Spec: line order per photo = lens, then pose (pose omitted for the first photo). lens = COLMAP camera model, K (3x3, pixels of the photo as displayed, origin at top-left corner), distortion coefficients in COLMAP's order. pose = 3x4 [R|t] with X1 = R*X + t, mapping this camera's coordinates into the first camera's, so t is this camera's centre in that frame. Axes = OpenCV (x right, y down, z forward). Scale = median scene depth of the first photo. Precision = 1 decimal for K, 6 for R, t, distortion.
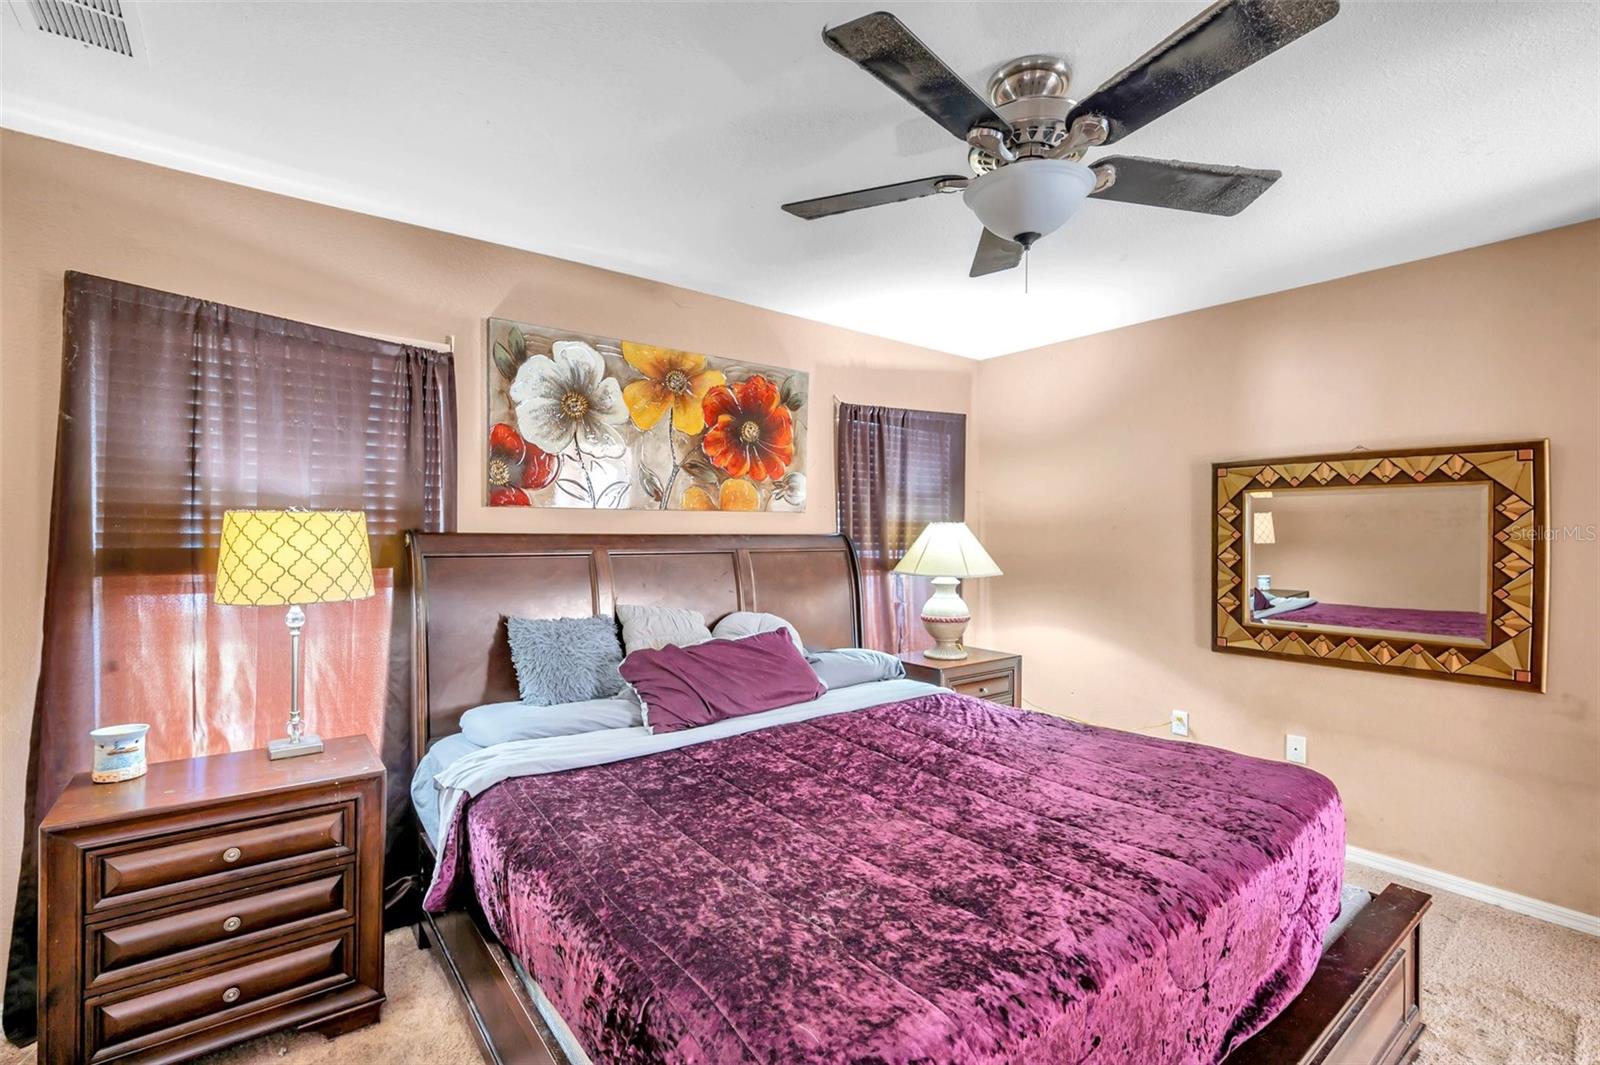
lens RADIAL K [[729.1, 0, 733.3], [0, 729.1, 540.0], [0, 0, 1]] dist [-0.000950, 0.000430]
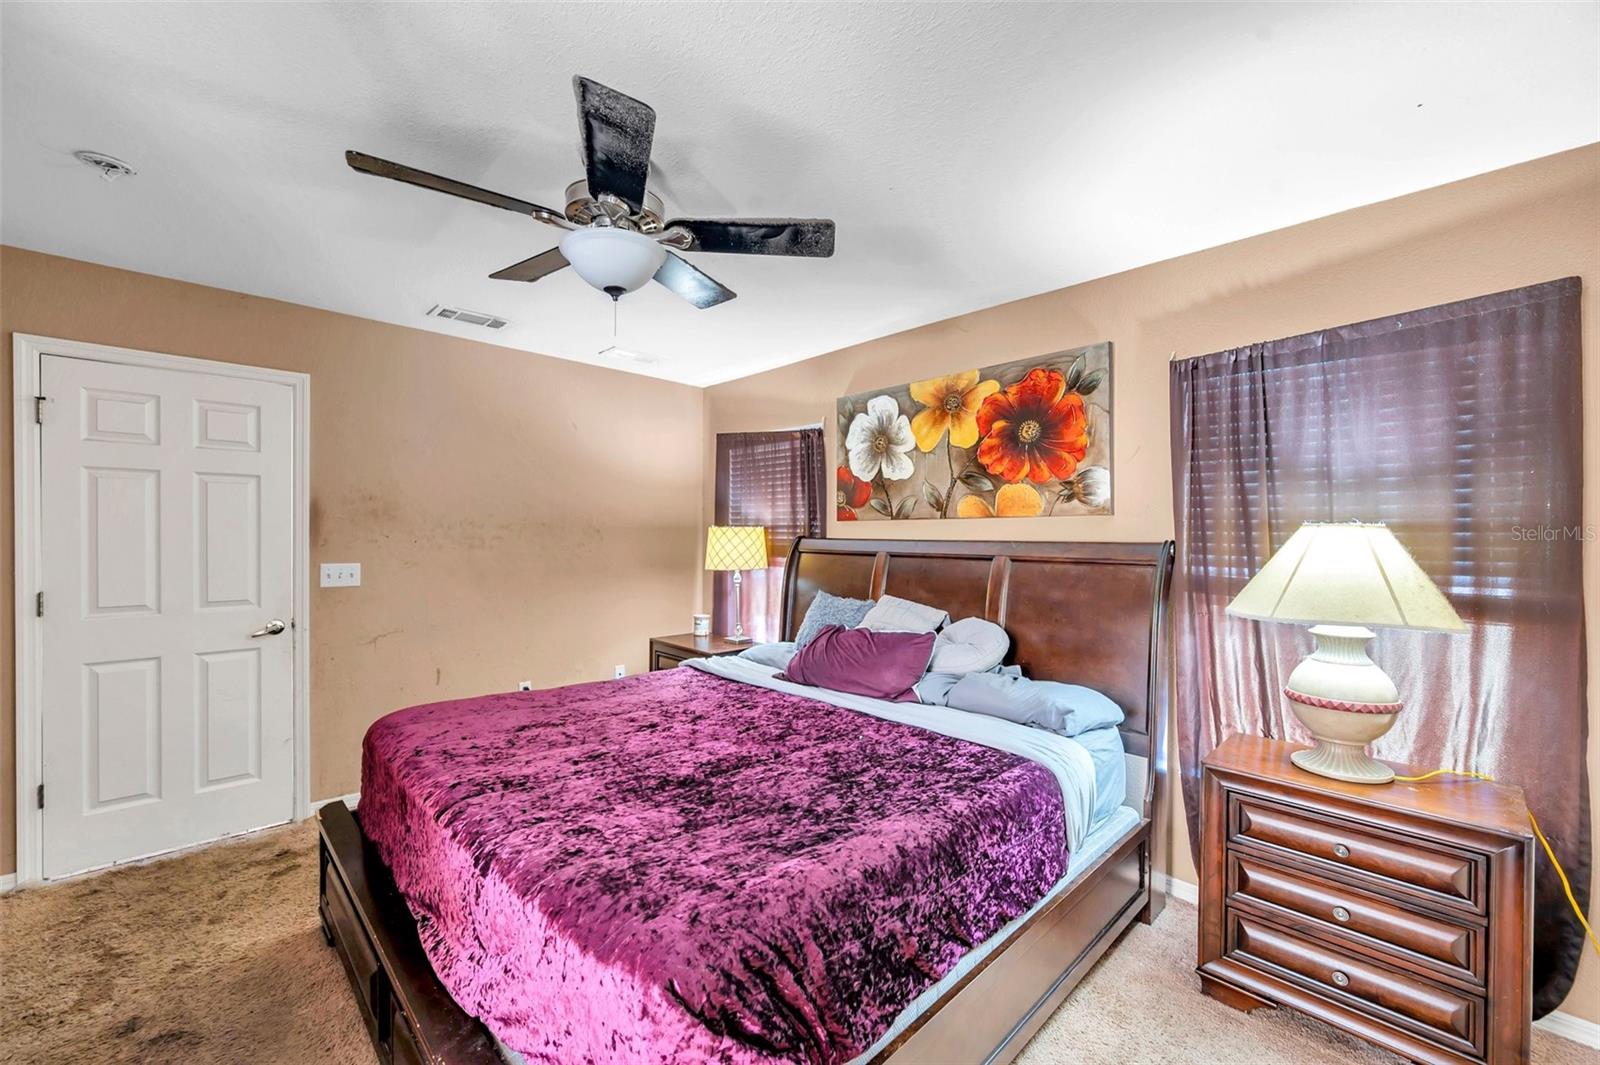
lens RADIAL K [[631.9, 0, 805.2], [0, 631.9, 535.2], [0, 0, 1]] dist [-0.001027, -0.000061]
pose [[0.142364, -0.006655, -0.989792, 0.805971], [-0.020156, 0.999751, -0.009621, -0.002232], [0.989609, 0.021320, 0.142194, 0.619240]]
